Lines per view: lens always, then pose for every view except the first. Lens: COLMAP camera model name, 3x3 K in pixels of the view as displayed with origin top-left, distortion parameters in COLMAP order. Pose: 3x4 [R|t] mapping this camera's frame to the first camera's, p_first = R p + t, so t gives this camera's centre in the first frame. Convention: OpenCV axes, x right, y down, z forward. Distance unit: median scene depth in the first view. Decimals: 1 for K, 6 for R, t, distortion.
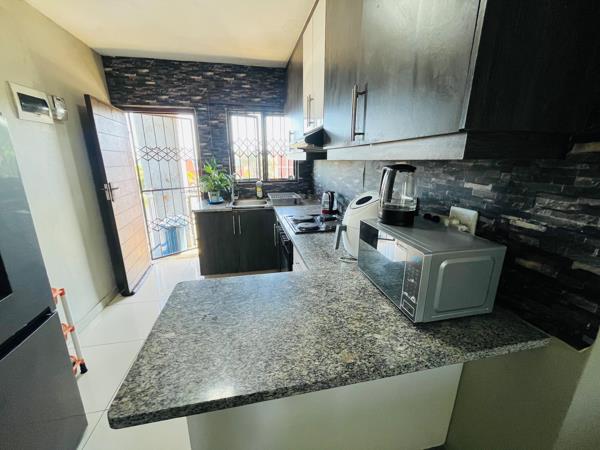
lens RADIAL K [[242.6, 0, 296.6], [0, 242.6, 224.7], [0, 0, 1]] dist [-0.001665, 0.000031]
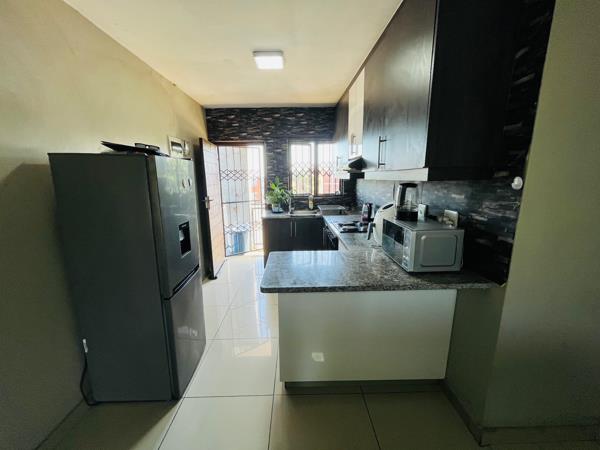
lens RADIAL K [[242.6, 0, 296.4], [0, 242.6, 223.7], [0, 0, 1]] dist [-0.001665, 0.000031]
pose [[0.983130, 0.022067, -0.181571, -0.000435], [-0.034689, 0.997174, -0.066637, 0.065021], [0.179587, 0.071811, 0.981118, -0.291424]]
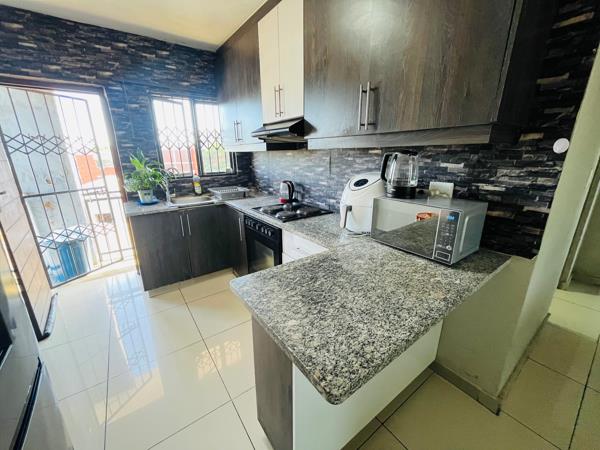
lens RADIAL K [[242.6, 0, 297.6], [0, 242.6, 225.0], [0, 0, 1]] dist [-0.001665, 0.000031]
pose [[0.910889, -0.123714, 0.393670, -0.259073], [0.115001, 0.992311, 0.045748, 0.006923], [-0.396303, 0.003601, 0.918113, 0.028117]]
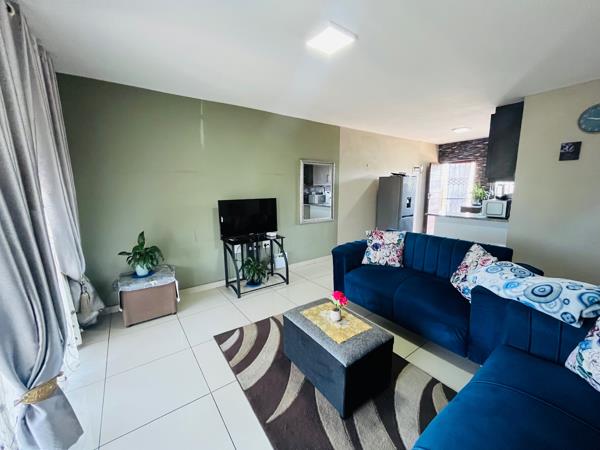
lens RADIAL K [[242.6, 0, 299.4], [0, 242.6, 227.4], [0, 0, 1]] dist [-0.001665, 0.000031]
pose [[0.416751, 0.150565, -0.896465, 1.116774], [-0.221324, 0.973317, 0.060583, 0.367051], [0.881666, 0.173161, 0.438954, -1.419760]]
